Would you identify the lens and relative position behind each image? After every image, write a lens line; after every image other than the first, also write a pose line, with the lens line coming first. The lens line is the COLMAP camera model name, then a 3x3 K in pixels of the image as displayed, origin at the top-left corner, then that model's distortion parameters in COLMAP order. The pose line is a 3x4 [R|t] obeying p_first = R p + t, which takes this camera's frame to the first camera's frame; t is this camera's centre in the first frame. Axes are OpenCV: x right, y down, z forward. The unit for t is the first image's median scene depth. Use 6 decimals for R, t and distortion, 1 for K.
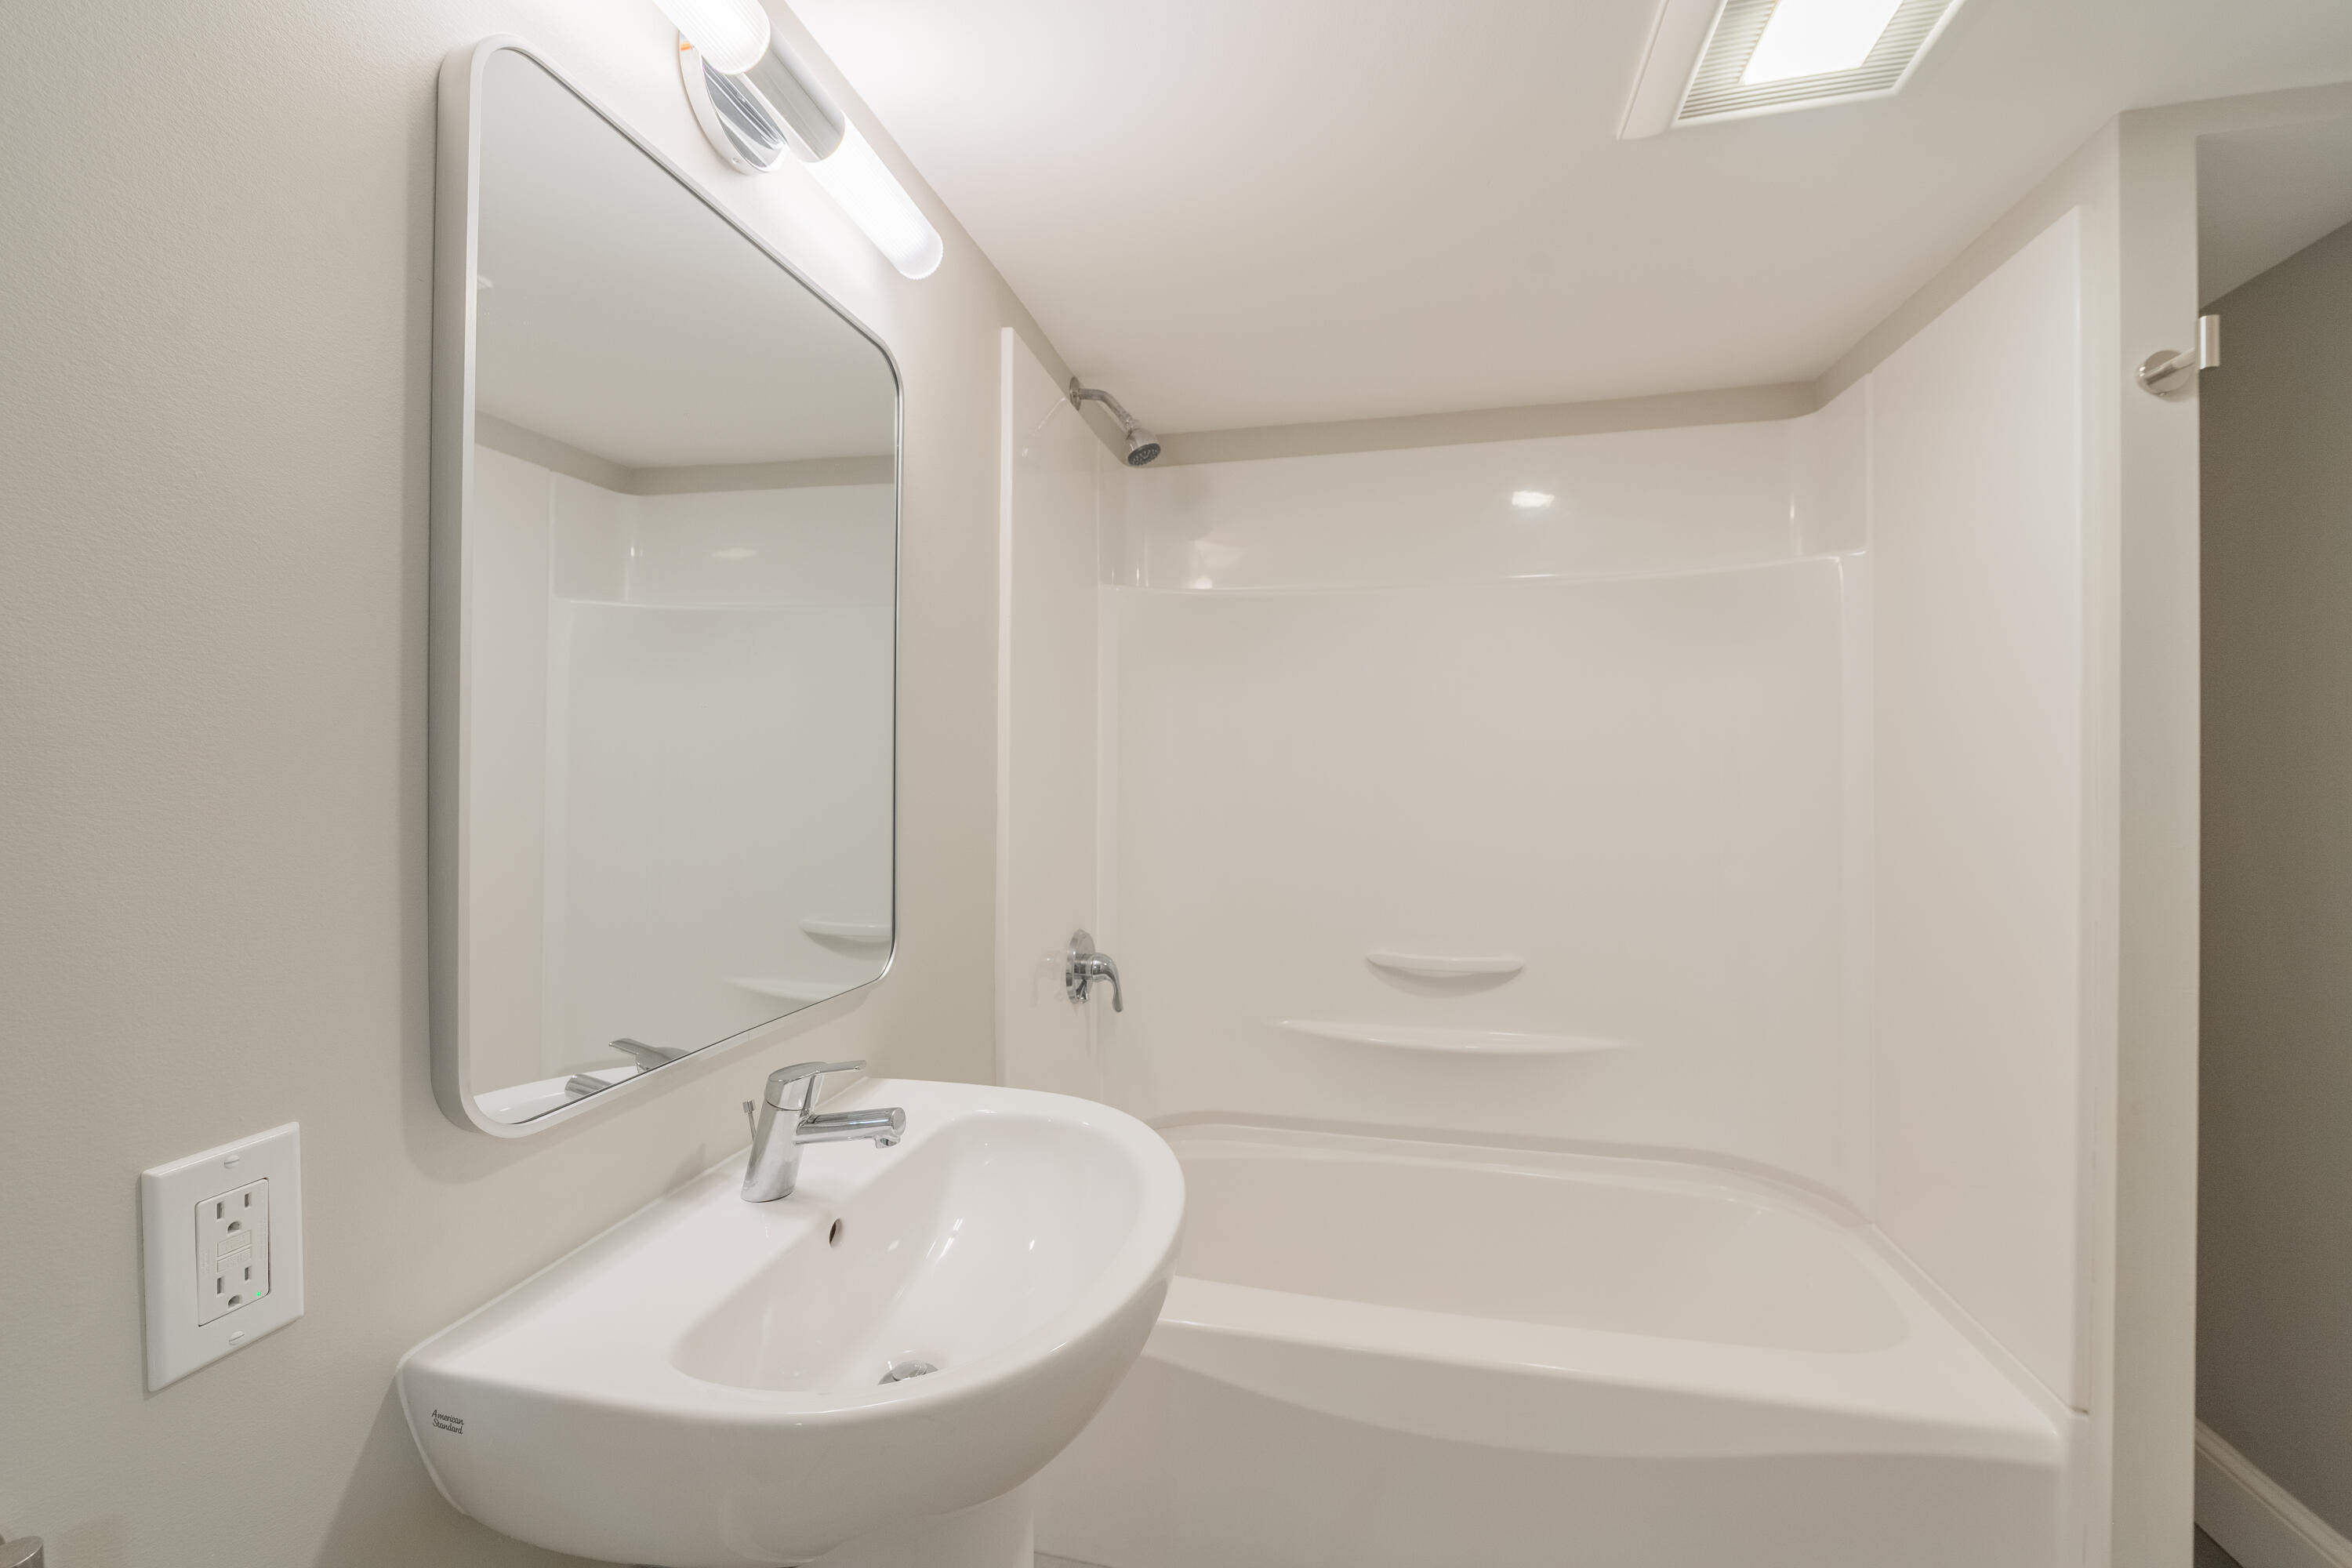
lens RADIAL K [[936.9, 0, 1163.6], [0, 936.9, 773.9], [0, 0, 1]] dist [-0.016887, -0.000225]
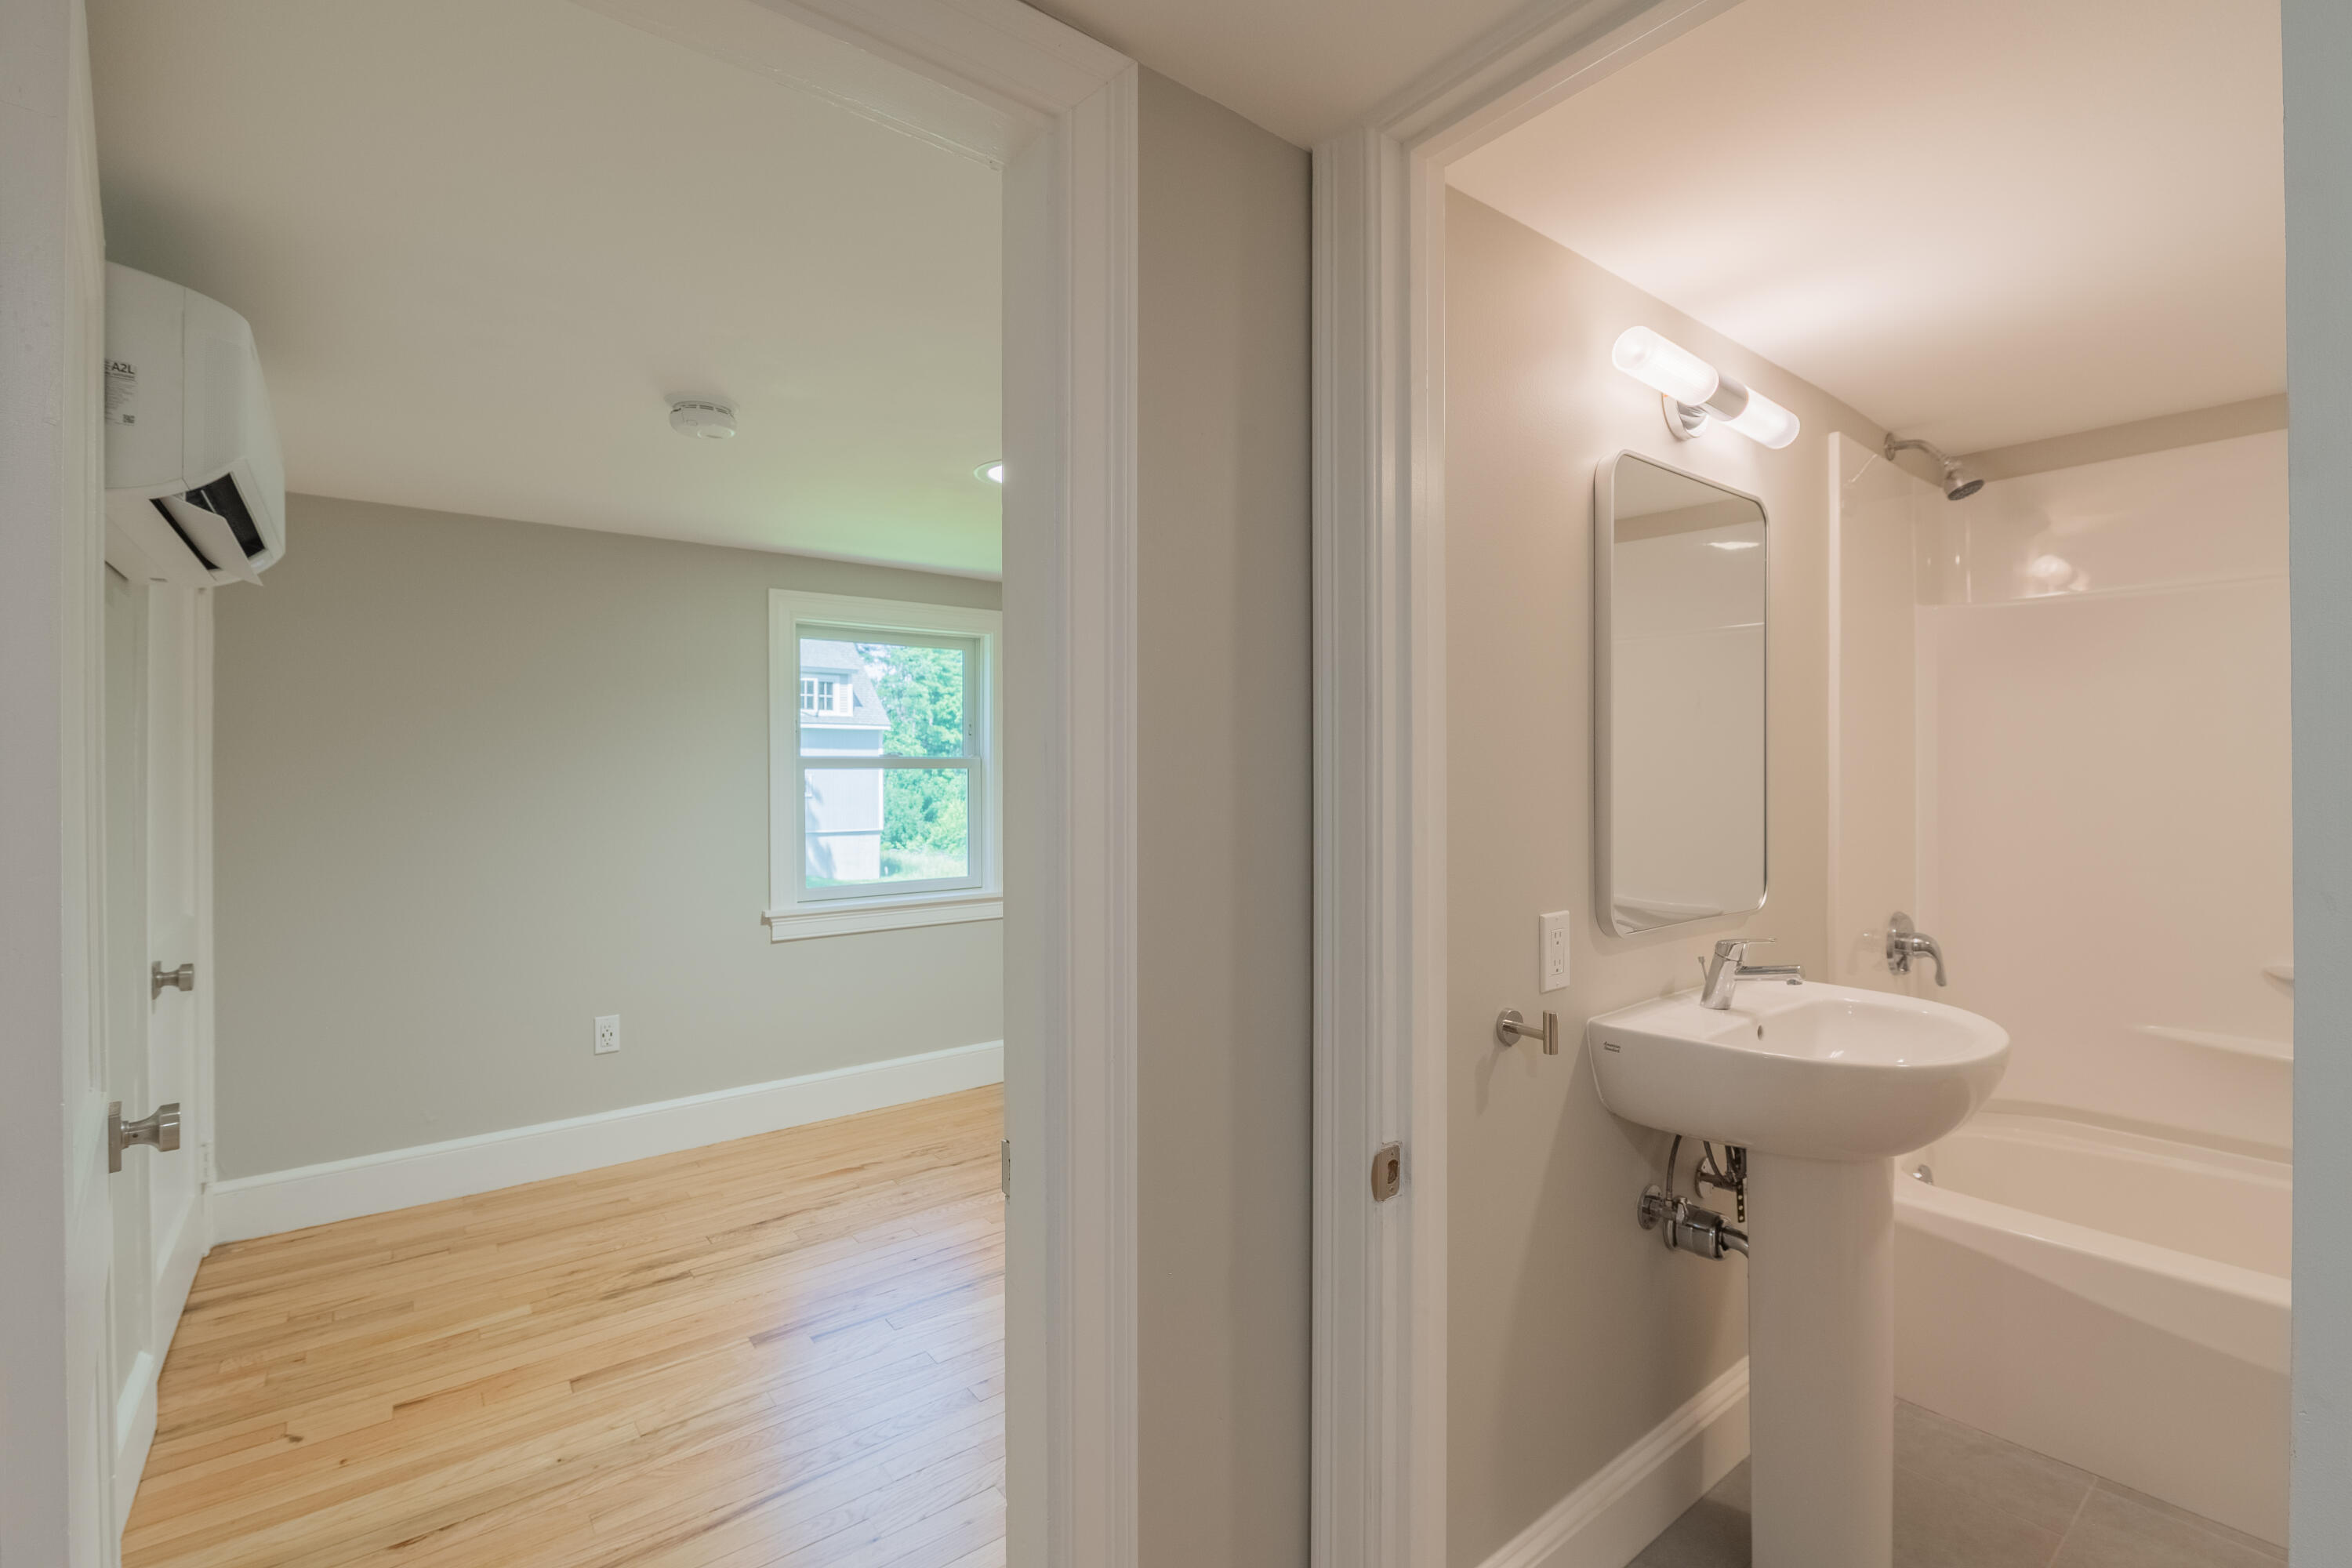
lens RADIAL K [[1032.1, 0, 1165.1], [0, 1032.1, 788.5], [0, 0, 1]] dist [-0.009793, -0.000867]
pose [[0.778735, -0.006040, -0.627324, 0.000443], [0.009221, 0.999956, 0.001819, 0.007020], [0.627285, -0.007201, 0.778757, -0.810204]]
